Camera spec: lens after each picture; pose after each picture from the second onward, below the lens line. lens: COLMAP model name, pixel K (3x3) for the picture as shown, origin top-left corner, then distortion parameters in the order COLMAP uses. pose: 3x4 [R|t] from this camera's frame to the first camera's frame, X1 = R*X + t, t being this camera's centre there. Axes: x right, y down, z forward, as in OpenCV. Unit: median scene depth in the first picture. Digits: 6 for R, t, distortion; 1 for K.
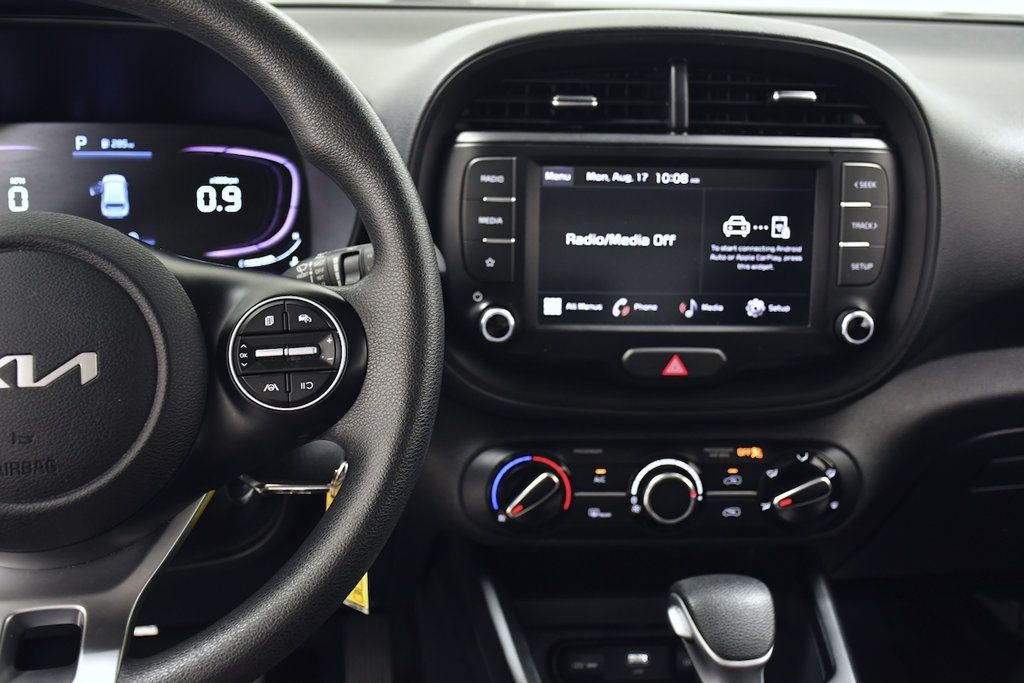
lens RADIAL K [[1244.2, 0, 509.8], [0, 1244.2, 336.2], [0, 0, 1]] dist [0.029946, 0.000000]
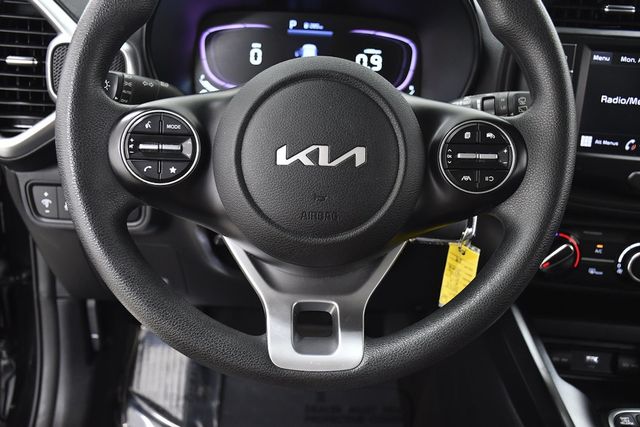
lens RADIAL K [[678.2, 0, 318.5], [0, 678.2, 218.4], [0, 0, 1]] dist [-0.003917, 0.000000]
pose [[0.985611, 0.088124, -0.144237, -0.173289], [-0.074477, 0.992451, 0.097436, 0.015501], [0.151735, -0.085292, 0.984734, 0.090278]]
